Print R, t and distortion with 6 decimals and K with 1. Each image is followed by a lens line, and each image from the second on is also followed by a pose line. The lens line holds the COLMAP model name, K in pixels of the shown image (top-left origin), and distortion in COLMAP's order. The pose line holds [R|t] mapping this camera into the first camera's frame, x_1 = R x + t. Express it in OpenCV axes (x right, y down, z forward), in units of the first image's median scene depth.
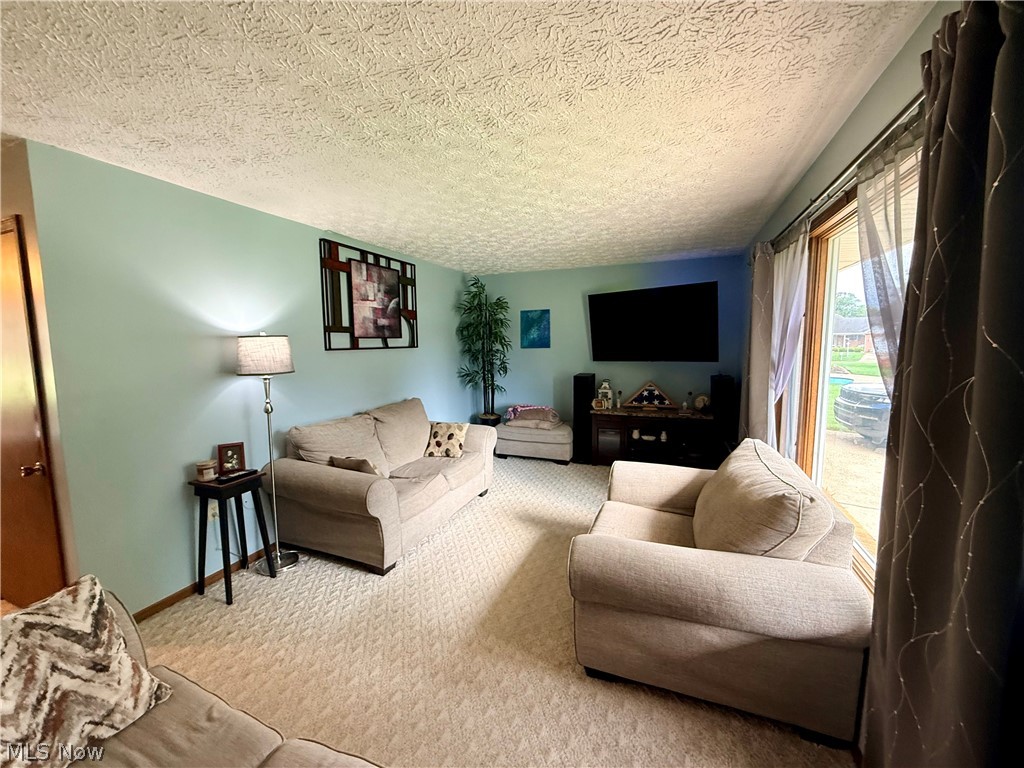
lens RADIAL K [[408.3, 0, 508.4], [0, 408.3, 384.0], [0, 0, 1]] dist [-0.001083, -0.000608]
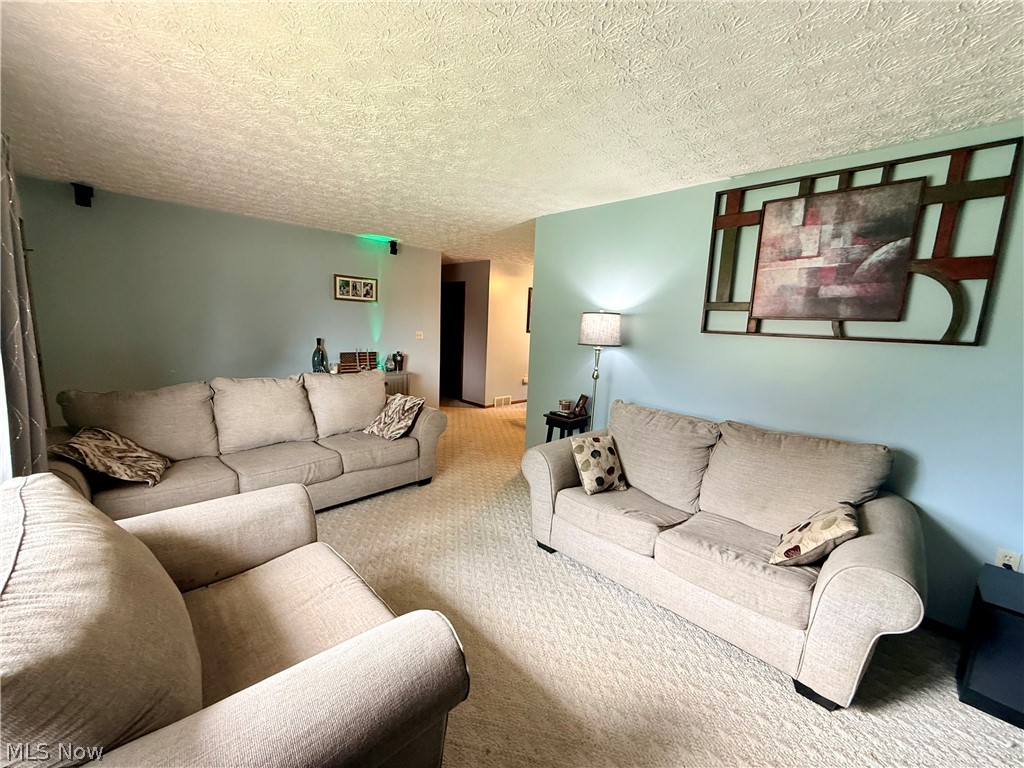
lens RADIAL K [[408.3, 0, 508.4], [0, 408.3, 384.0], [0, 0, 1]] dist [-0.001083, -0.000608]
pose [[-0.397424, 0.134456, -0.907731, 0.419200], [-0.132642, 0.970401, 0.201812, -0.084645], [0.907998, 0.200608, -0.367827, 0.857877]]
